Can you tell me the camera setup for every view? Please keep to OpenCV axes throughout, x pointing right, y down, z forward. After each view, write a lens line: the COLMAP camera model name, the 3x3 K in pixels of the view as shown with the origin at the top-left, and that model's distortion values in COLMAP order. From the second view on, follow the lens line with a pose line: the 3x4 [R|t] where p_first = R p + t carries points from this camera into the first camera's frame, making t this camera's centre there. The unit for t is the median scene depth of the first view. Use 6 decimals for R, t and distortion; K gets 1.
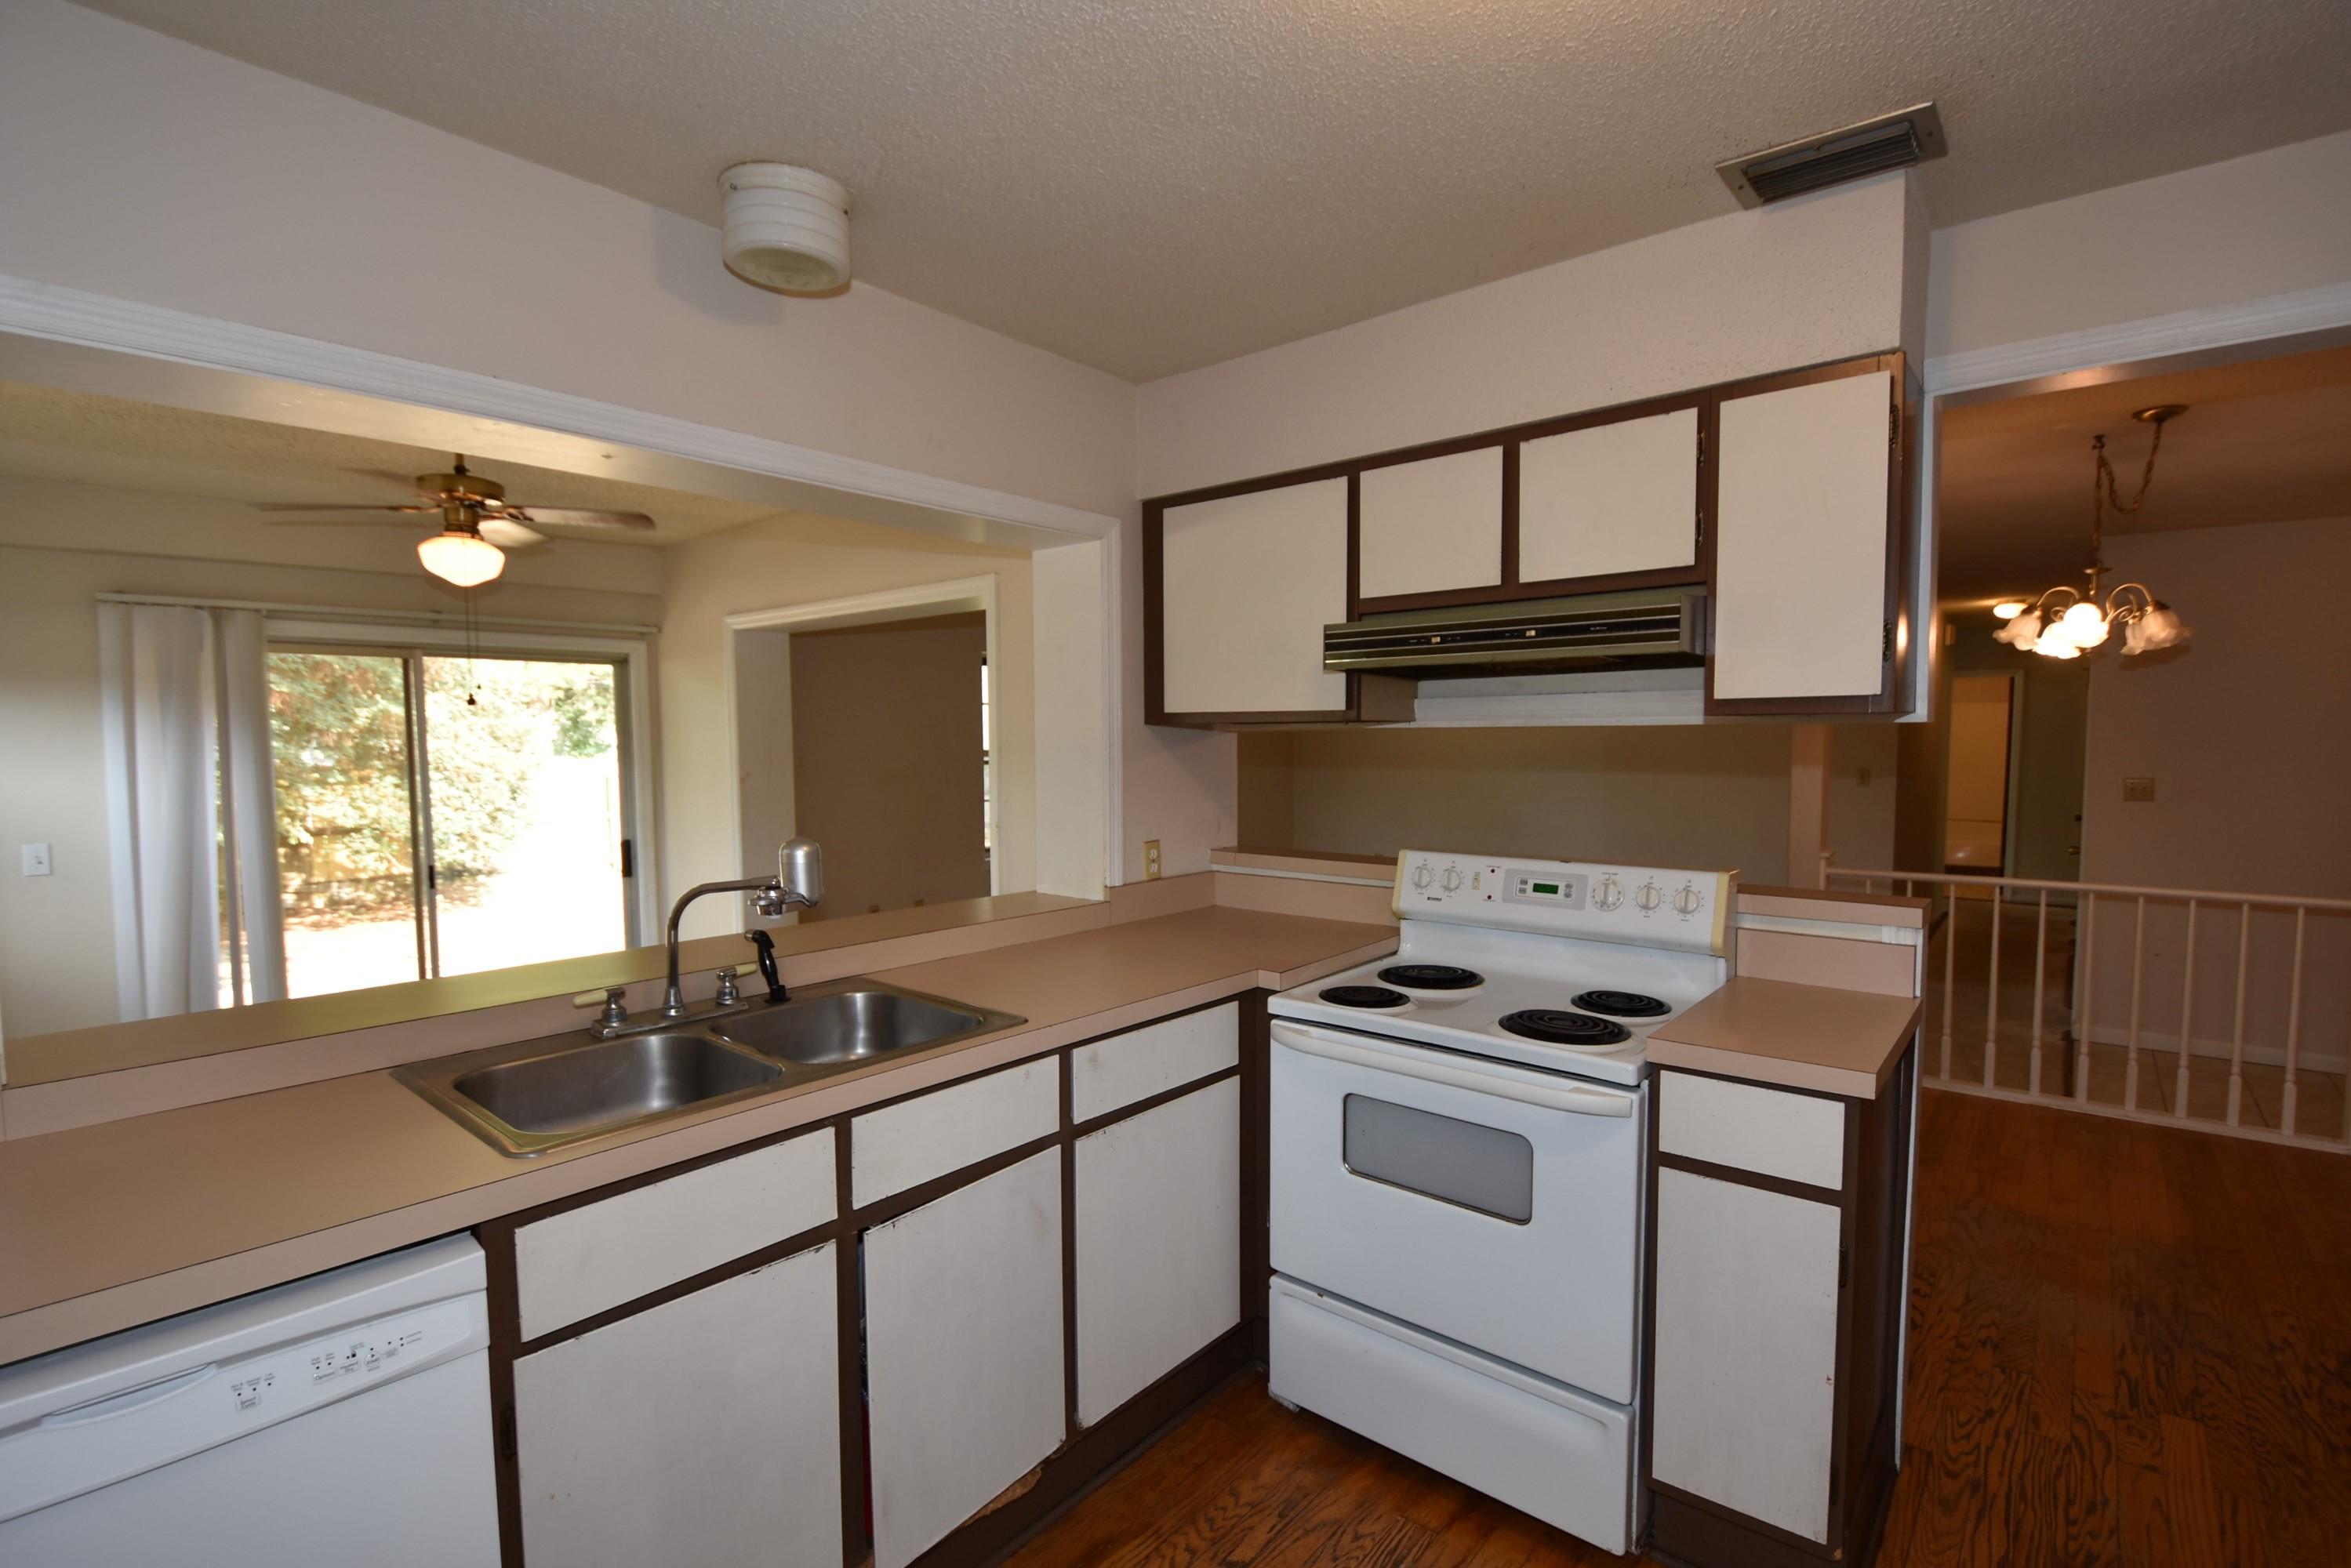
lens RADIAL K [[1028.4, 0, 1136.6], [0, 1028.4, 797.3], [0, 0, 1]] dist [0.009448, -0.014106]
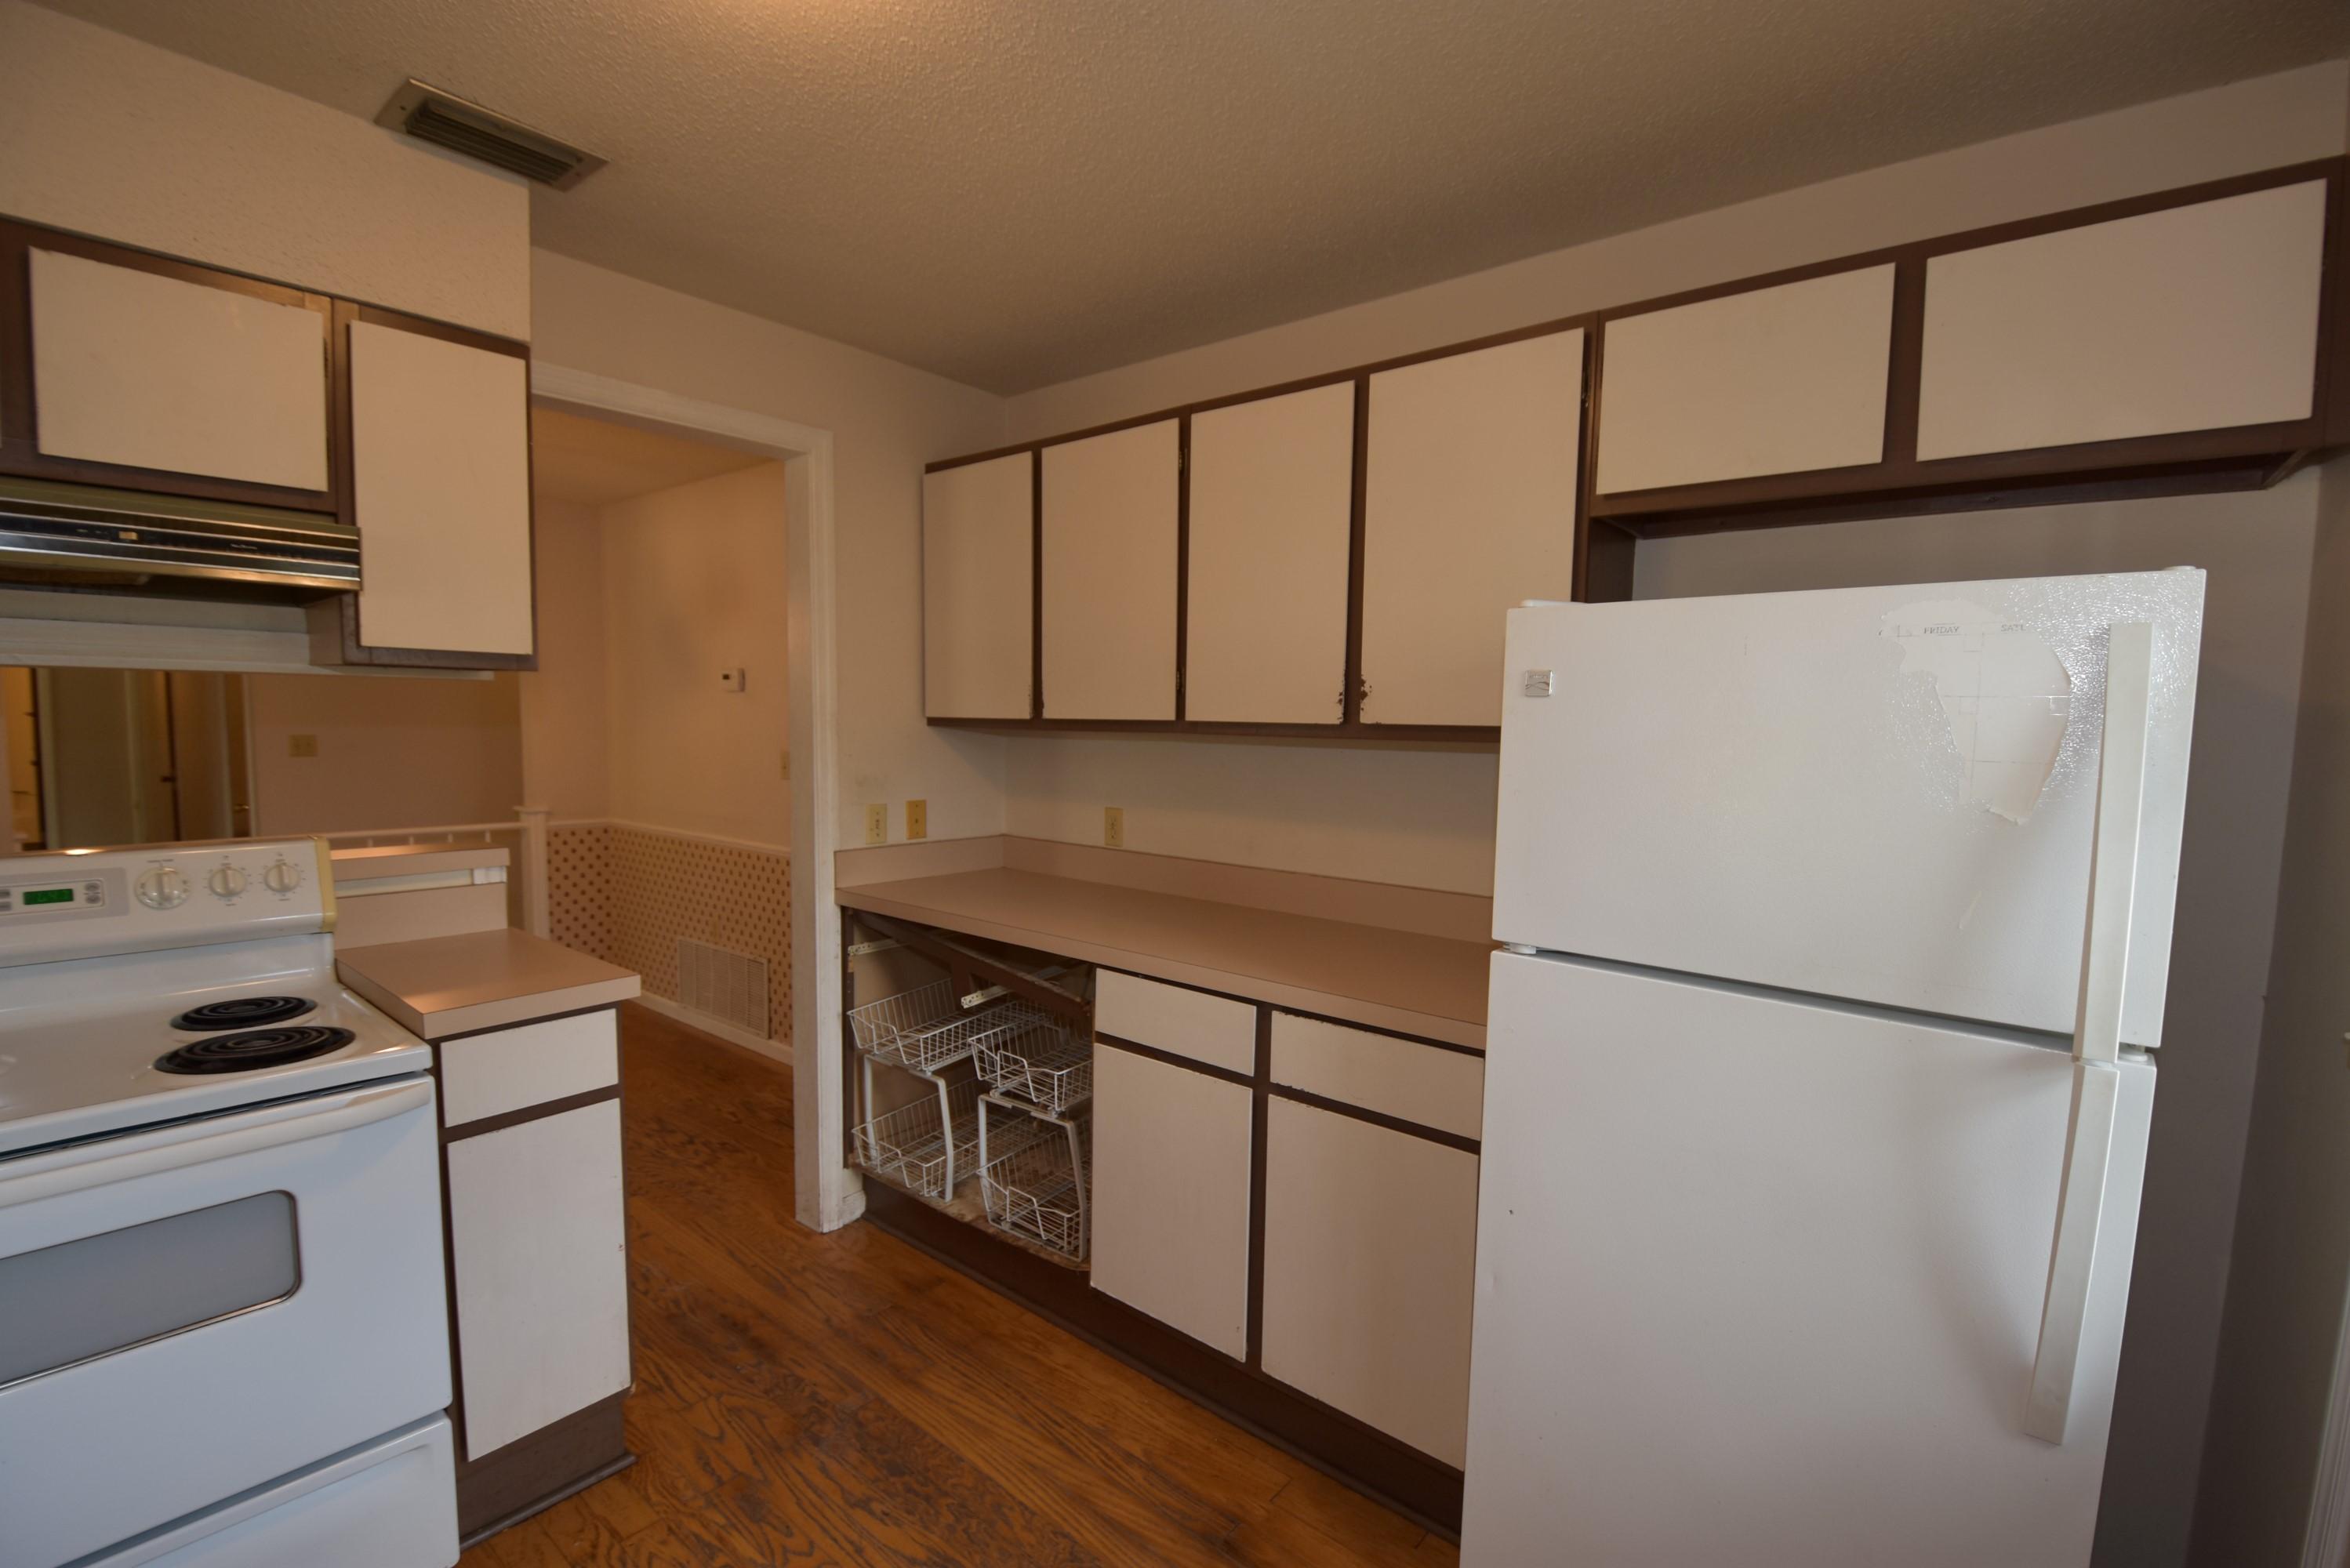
lens RADIAL K [[1028.0, 0, 1177.3], [0, 1028.0, 792.4], [0, 0, 1]] dist [0.009448, -0.014106]
pose [[-0.015525, -0.070652, 0.997380, -0.308773], [0.034798, 0.996858, 0.071157, -0.004991], [-0.999274, 0.035811, -0.013017, 0.244395]]
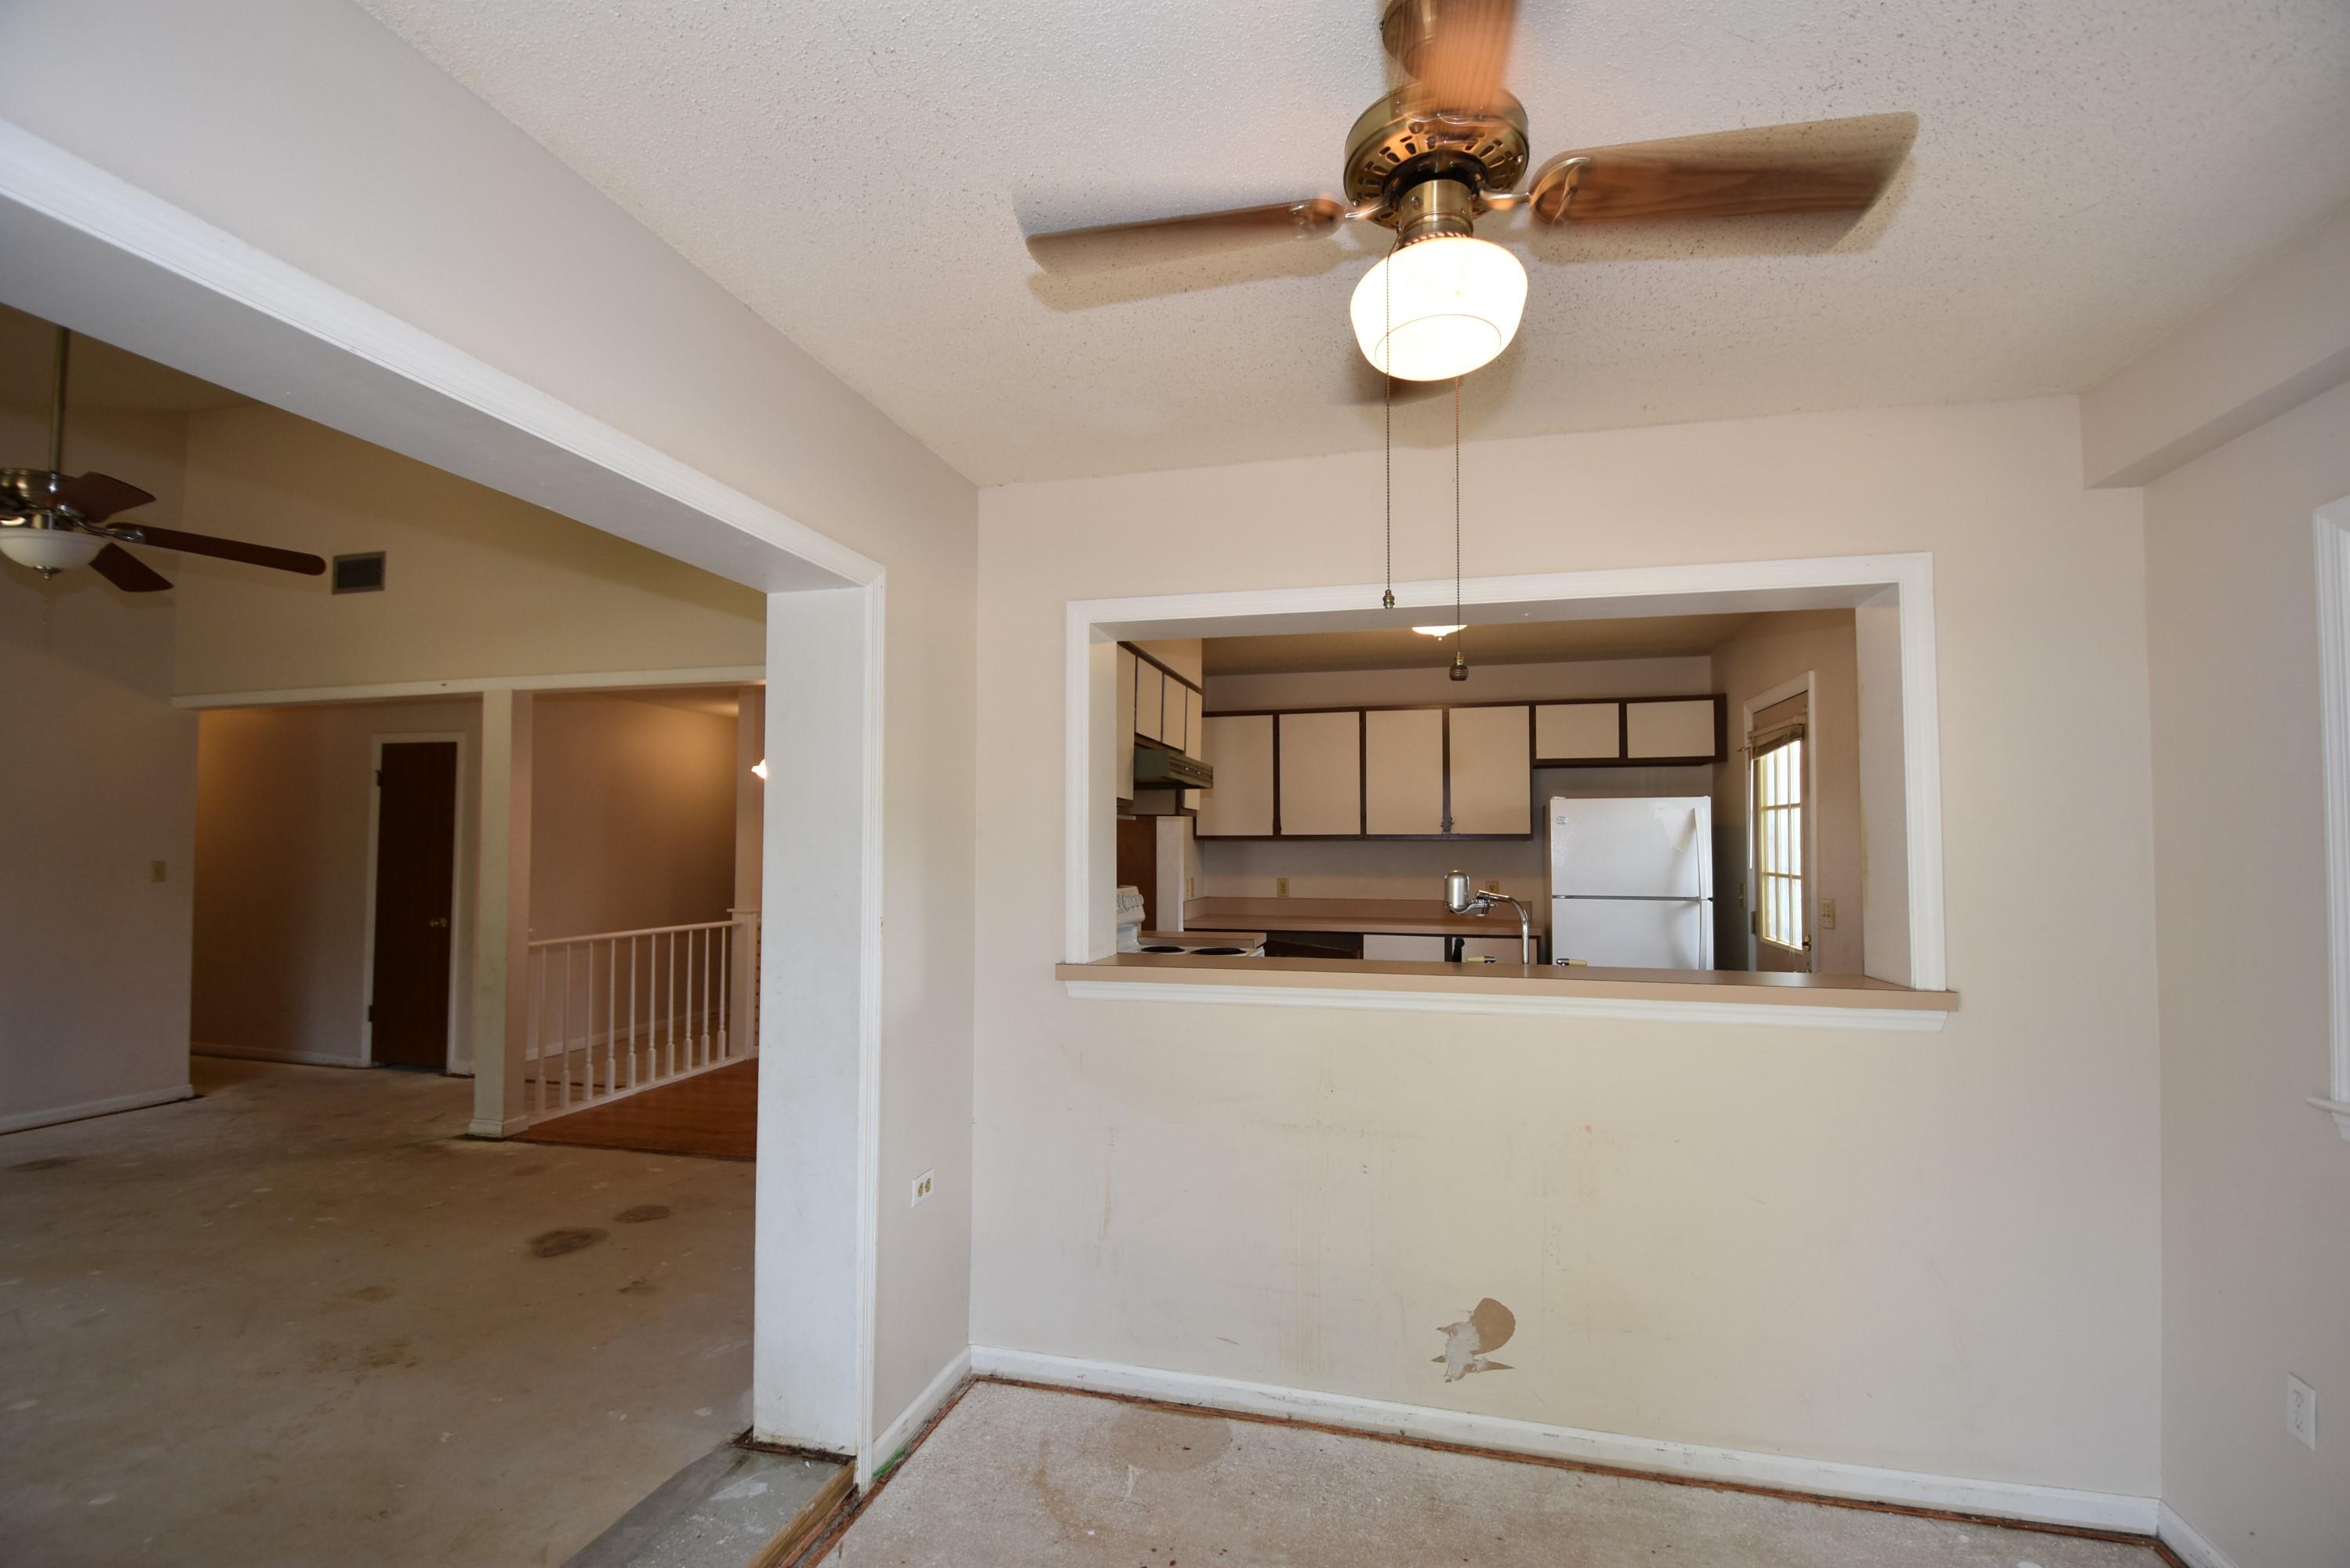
lens RADIAL K [[1028.0, 0, 1166.3], [0, 1028.0, 803.0], [0, 0, 1]] dist [0.009448, -0.014106]
pose [[-0.440033, 0.041748, 0.897011, -1.019707], [0.043984, 0.998722, -0.024905, -0.028541], [-0.896904, 0.028495, -0.441307, 1.330812]]
